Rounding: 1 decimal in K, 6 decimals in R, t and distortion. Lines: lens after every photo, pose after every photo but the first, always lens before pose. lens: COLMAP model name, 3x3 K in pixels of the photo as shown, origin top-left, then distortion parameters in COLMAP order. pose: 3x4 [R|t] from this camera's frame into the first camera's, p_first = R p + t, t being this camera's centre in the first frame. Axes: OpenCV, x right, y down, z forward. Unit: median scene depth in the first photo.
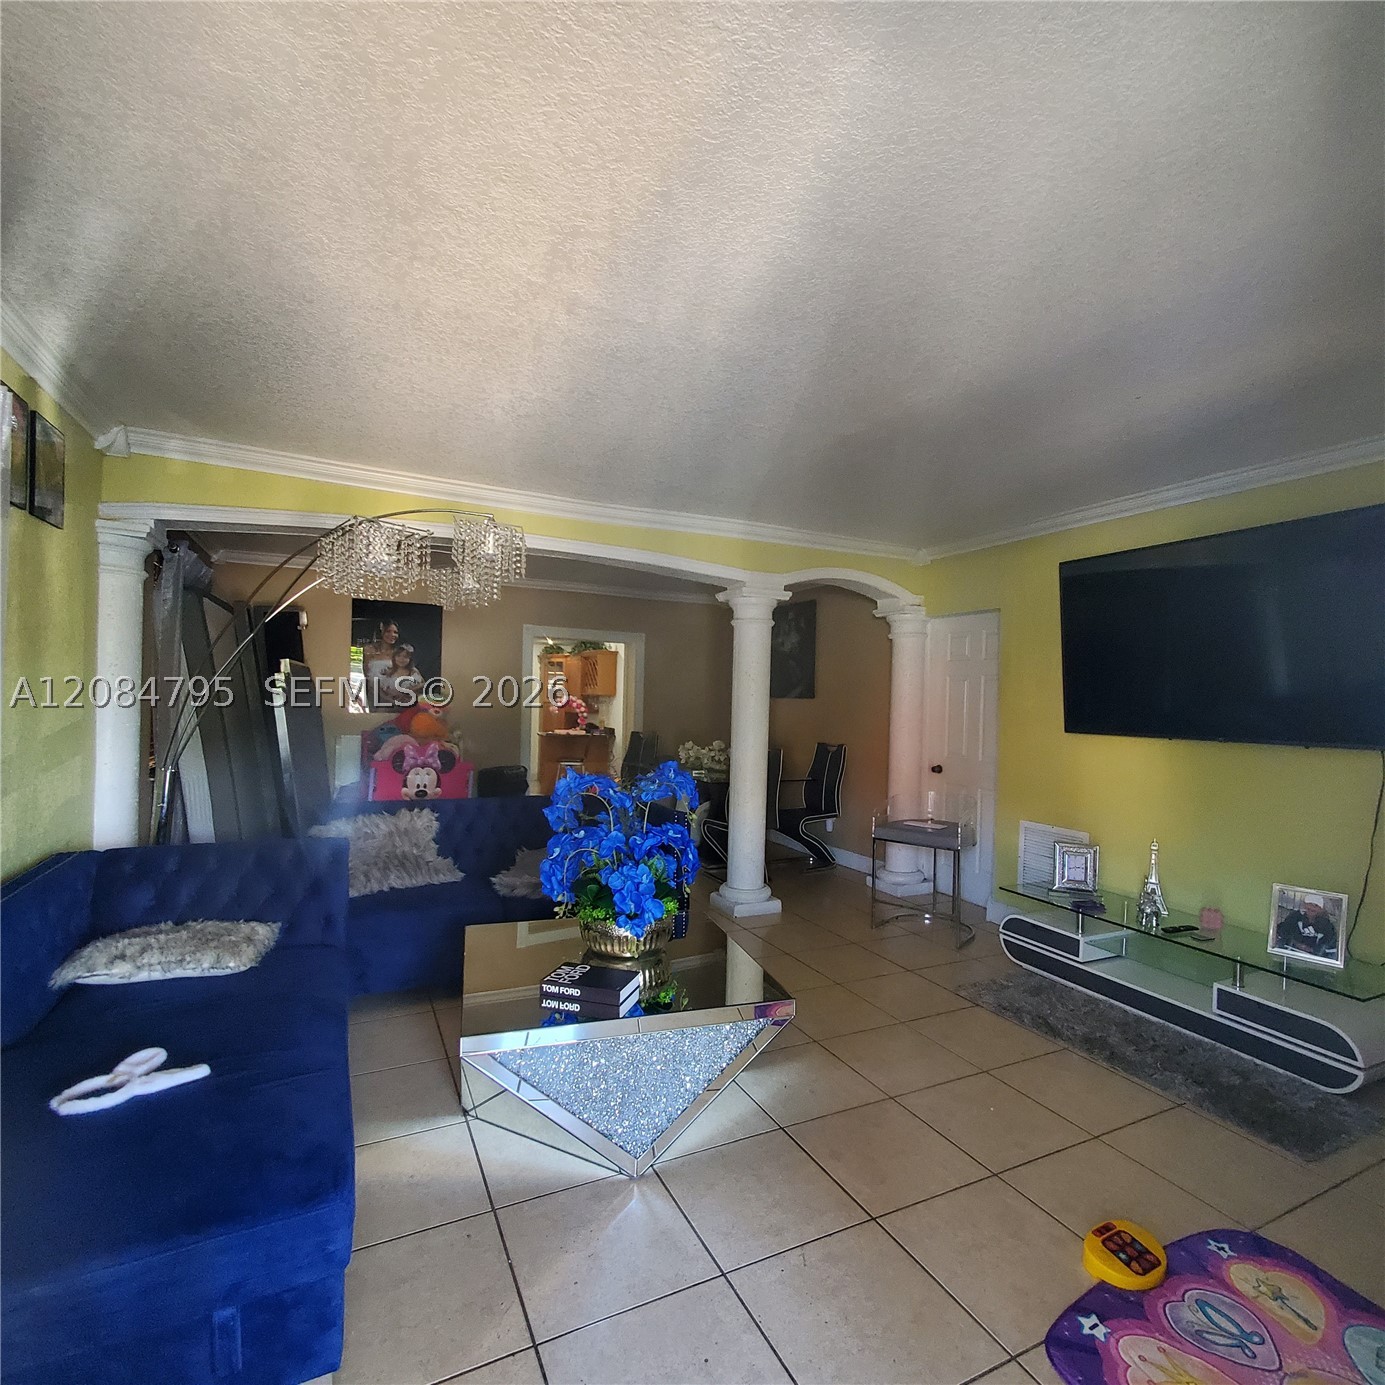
lens RADIAL K [[731.4, 0, 696.4], [0, 731.4, 692.0], [0, 0, 1]] dist [0.002187, -0.002312]
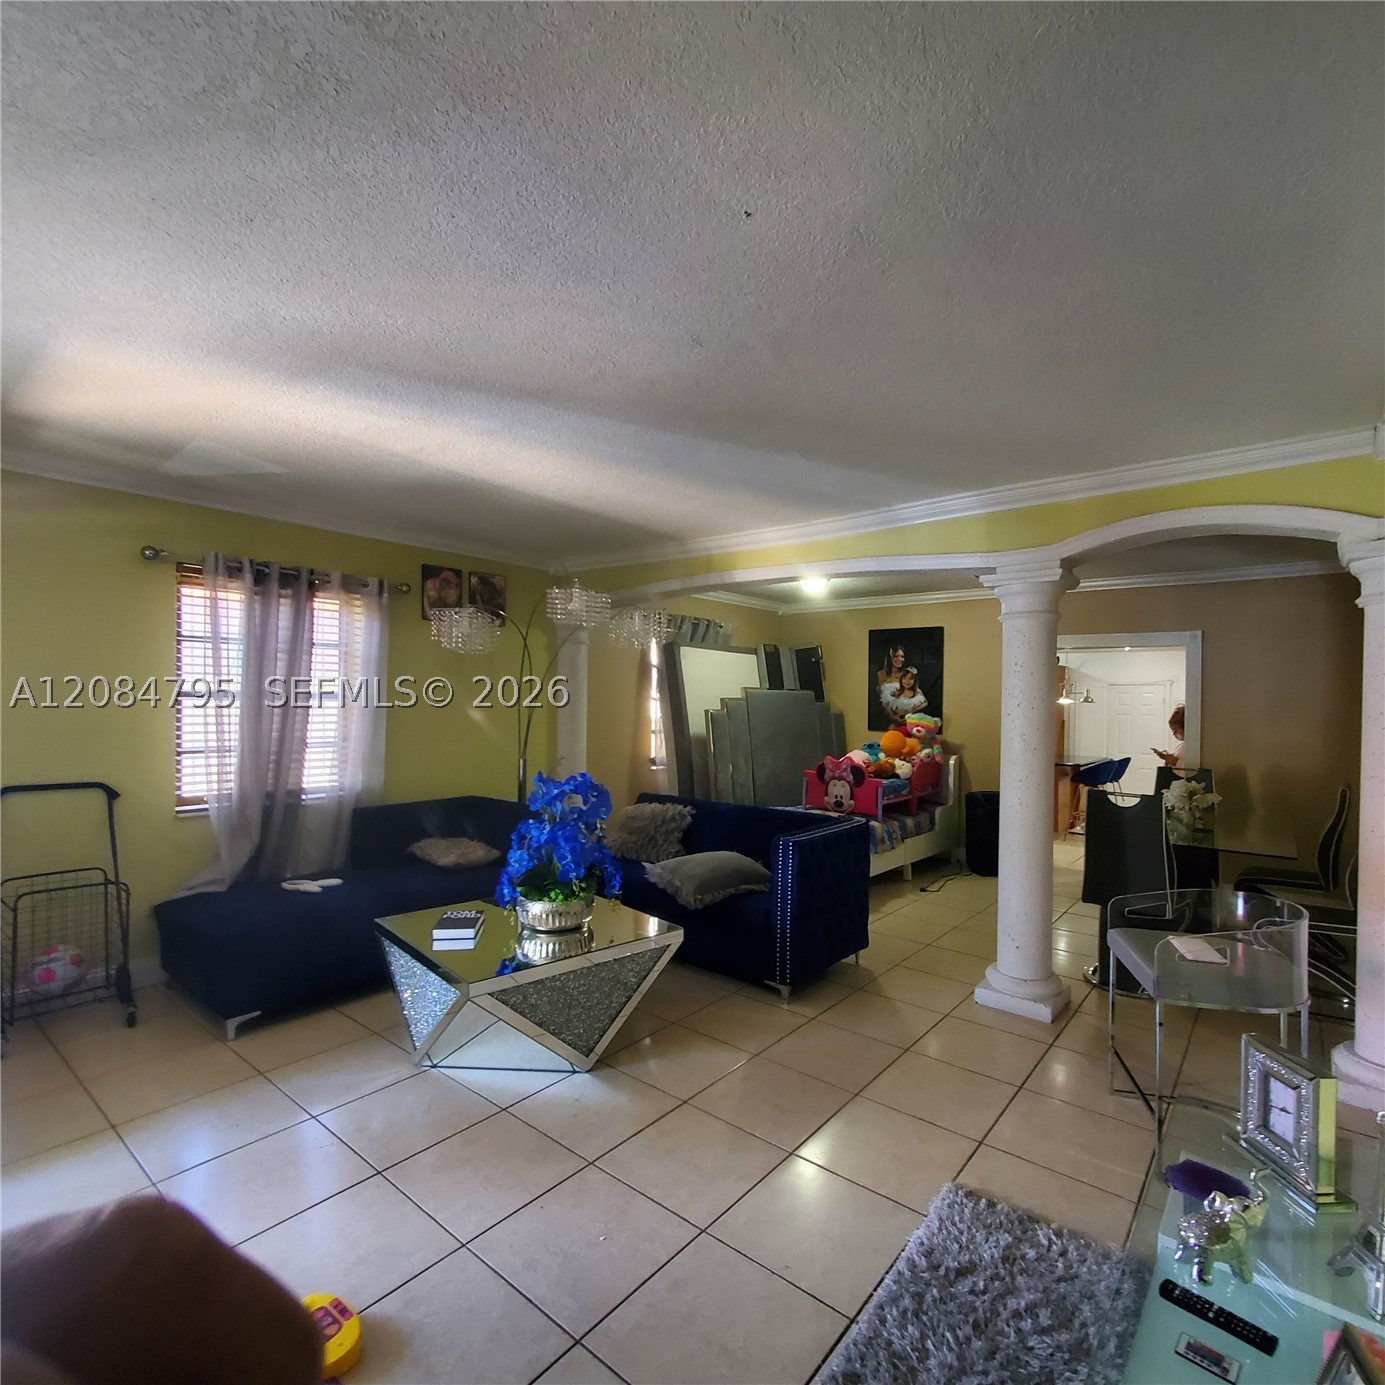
lens RADIAL K [[731.4, 0, 698.4], [0, 731.4, 695.6], [0, 0, 1]] dist [0.002187, -0.002312]
pose [[0.423917, -0.023310, -0.905401, 0.538907], [0.004579, 0.999711, -0.023595, 0.000053], [0.905690, 0.005857, 0.423901, 0.332212]]
